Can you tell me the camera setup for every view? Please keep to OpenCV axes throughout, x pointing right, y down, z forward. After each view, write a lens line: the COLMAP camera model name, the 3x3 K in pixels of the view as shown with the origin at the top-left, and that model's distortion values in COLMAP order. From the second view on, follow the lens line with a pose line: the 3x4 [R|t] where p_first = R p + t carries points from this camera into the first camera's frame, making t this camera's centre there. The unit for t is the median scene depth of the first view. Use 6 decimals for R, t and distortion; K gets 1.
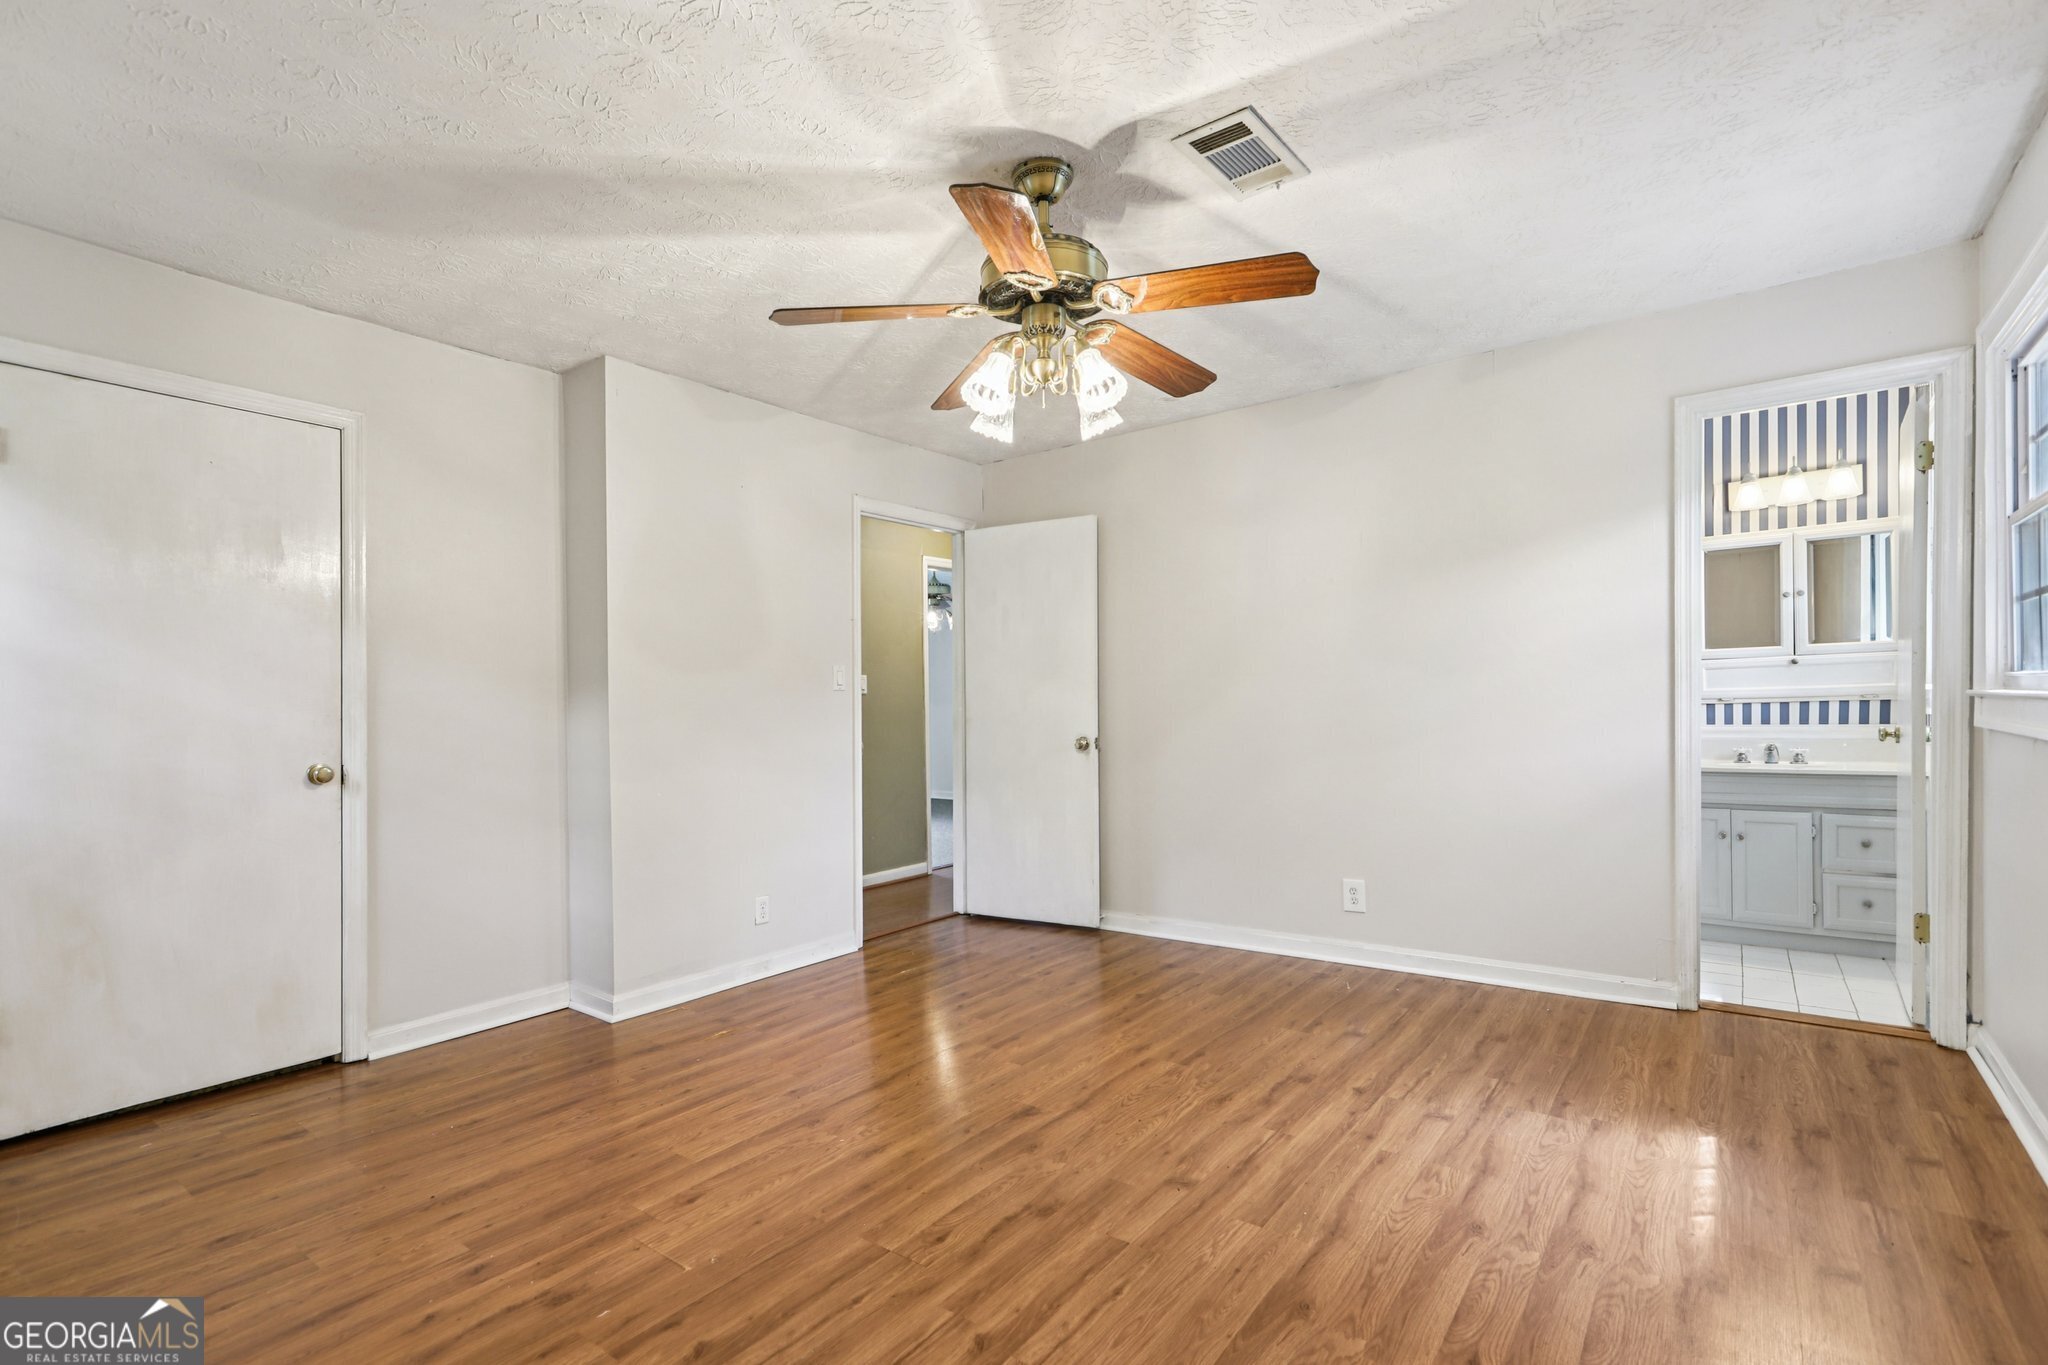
lens RADIAL K [[939.7, 0, 1029.5], [0, 939.7, 713.2], [0, 0, 1]] dist [-0.002637, 0.001973]
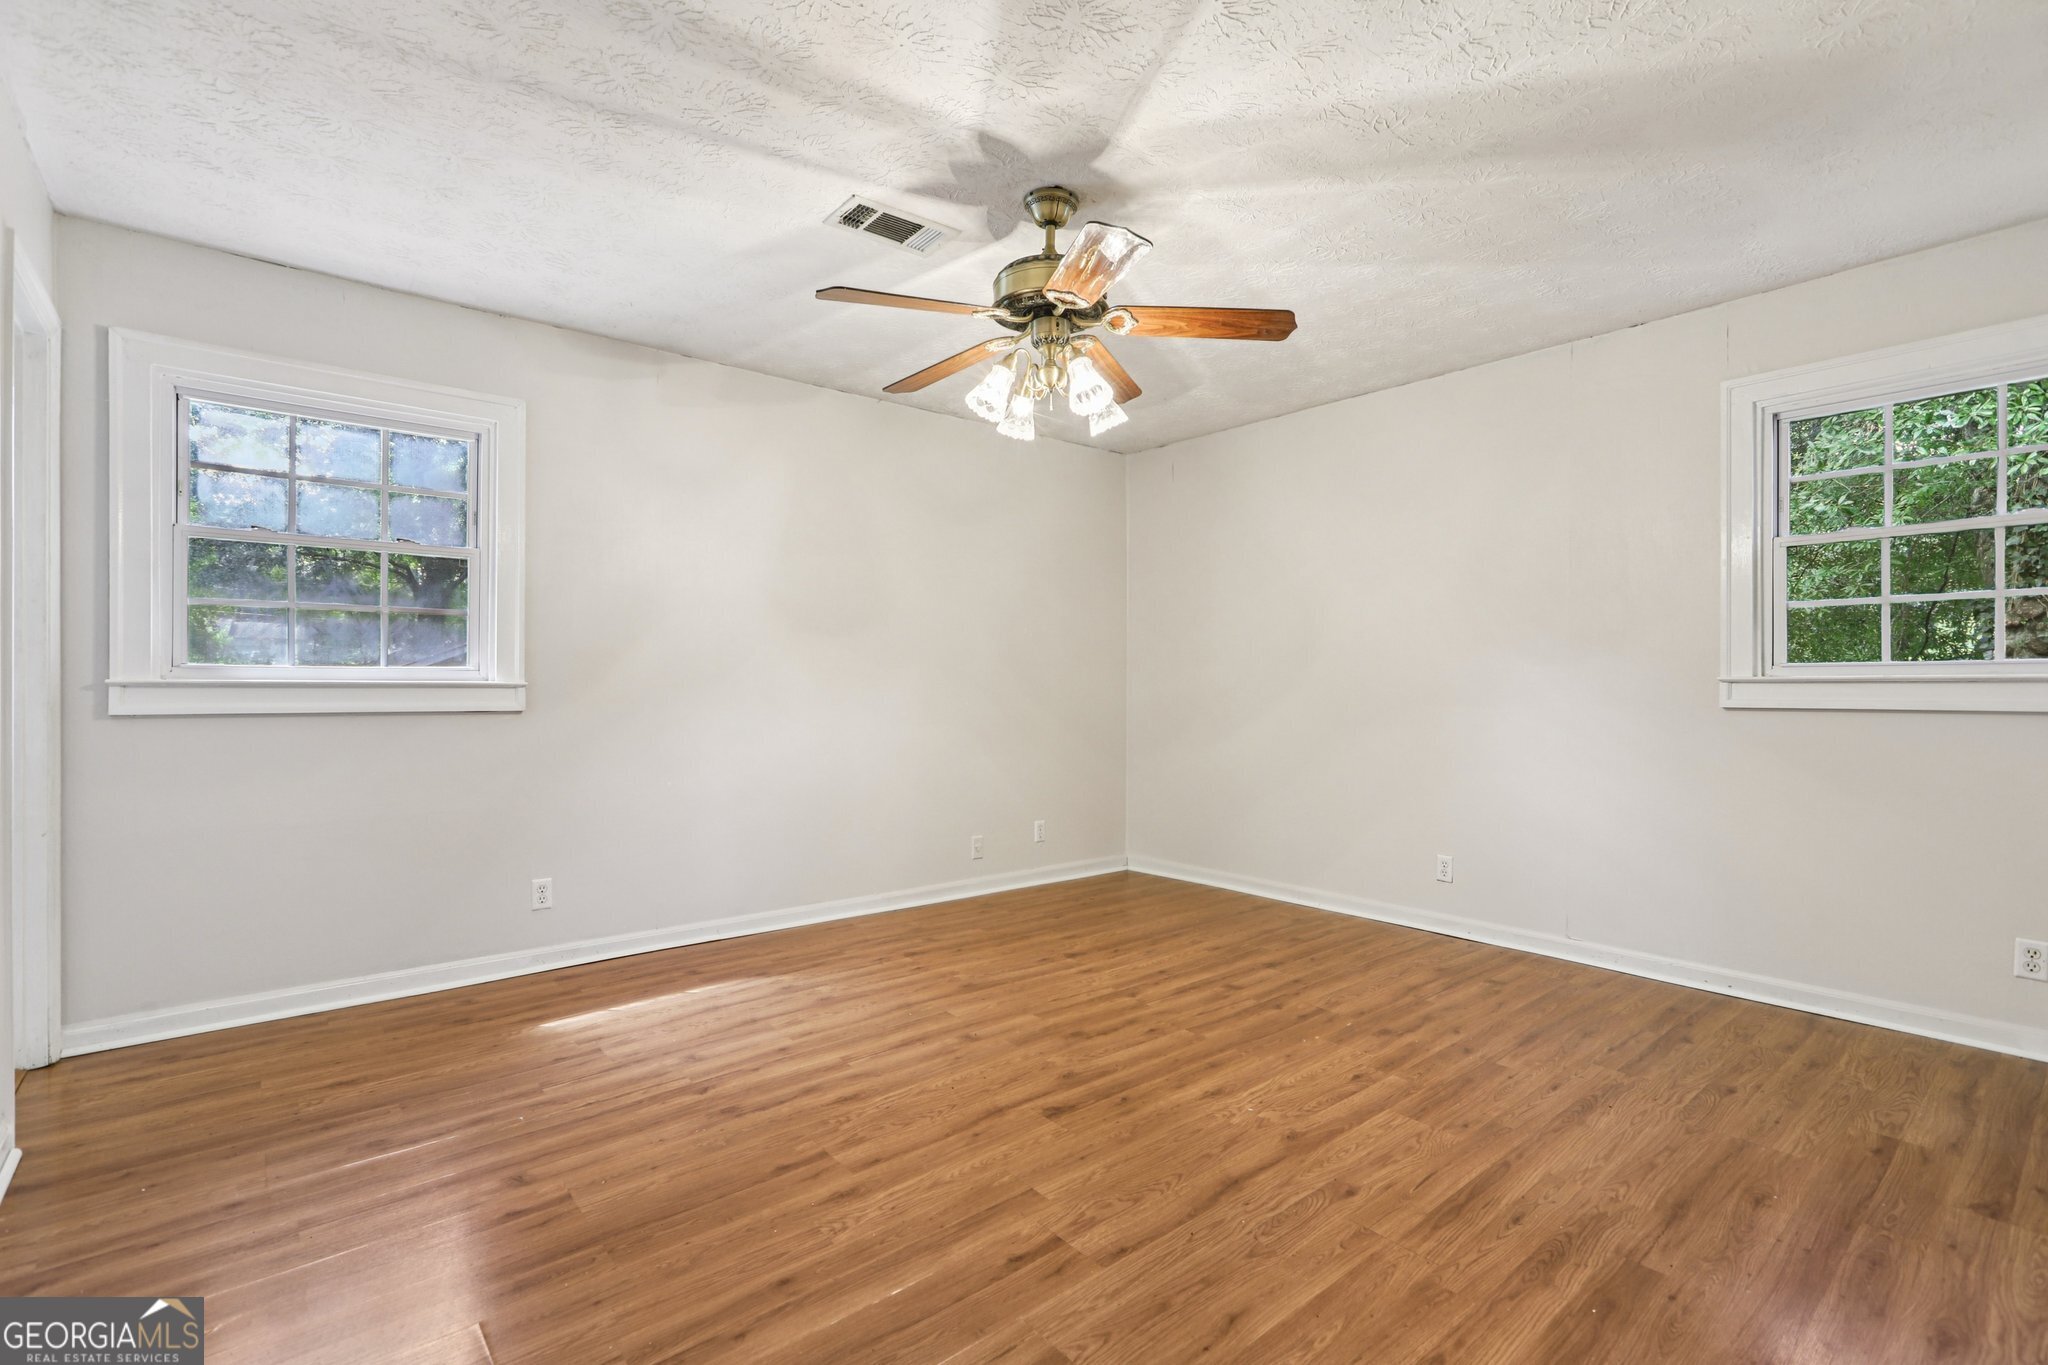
lens RADIAL K [[939.7, 0, 1034.9], [0, 939.7, 682.0], [0, 0, 1]] dist [-0.002637, 0.001973]
pose [[-0.974350, 0.017234, 0.224377, -0.218697], [0.018688, 0.999816, 0.004355, -0.005048], [-0.224261, 0.008436, -0.974493, 2.114919]]
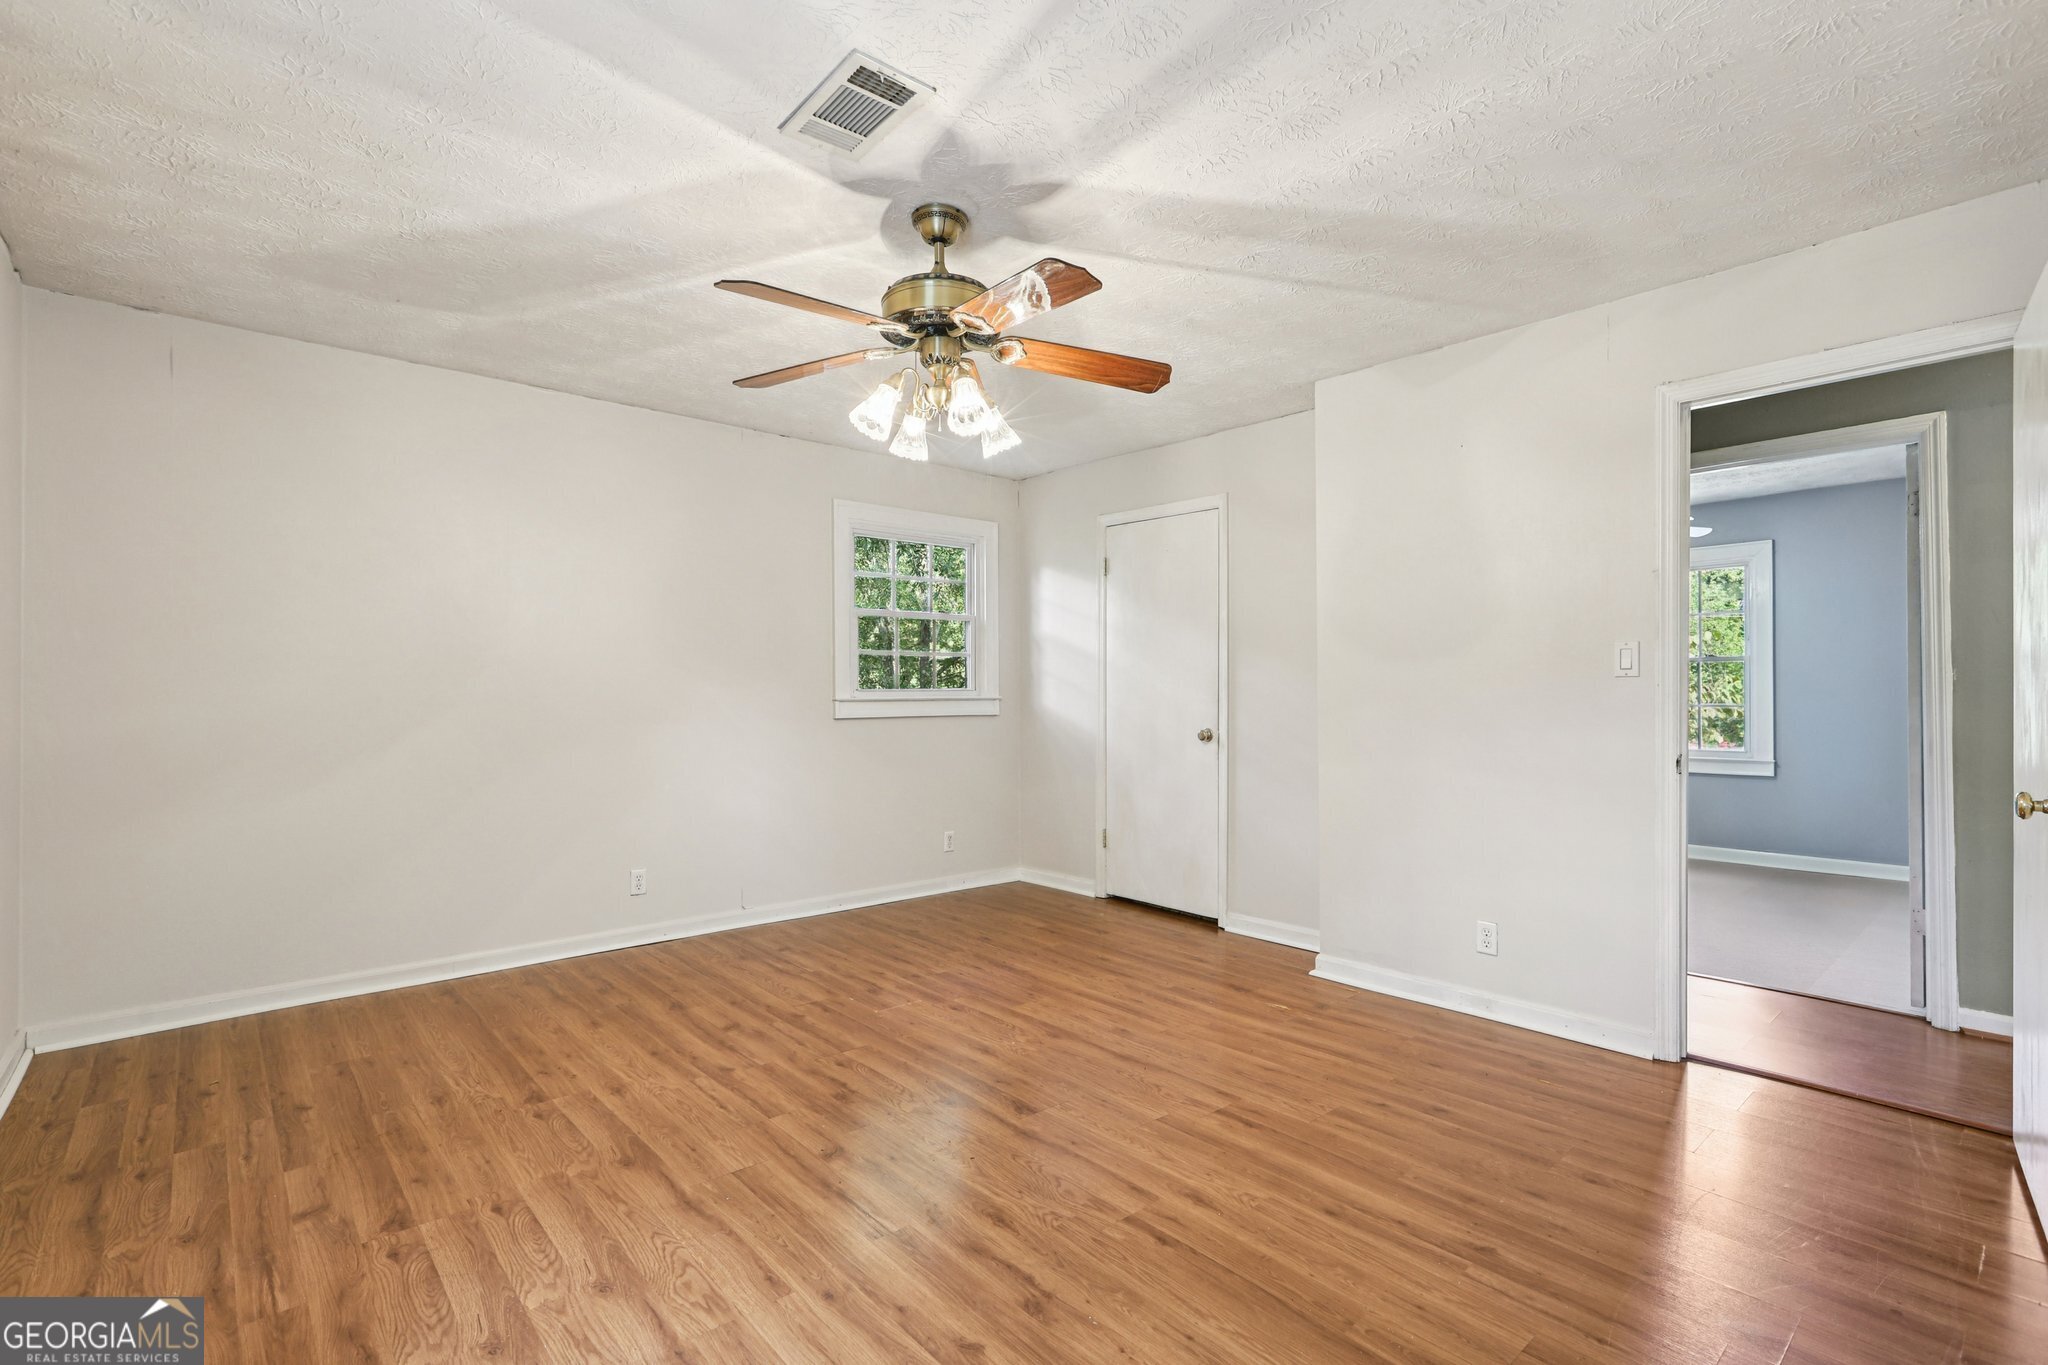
lens RADIAL K [[939.7, 0, 1030.6], [0, 939.7, 682.4], [0, 0, 1]] dist [-0.002637, 0.001973]
pose [[-0.194863, 0.005657, -0.980814, 1.079404], [-0.006062, 0.999957, 0.006971, -0.038813], [0.980812, 0.007304, -0.194820, 1.327791]]
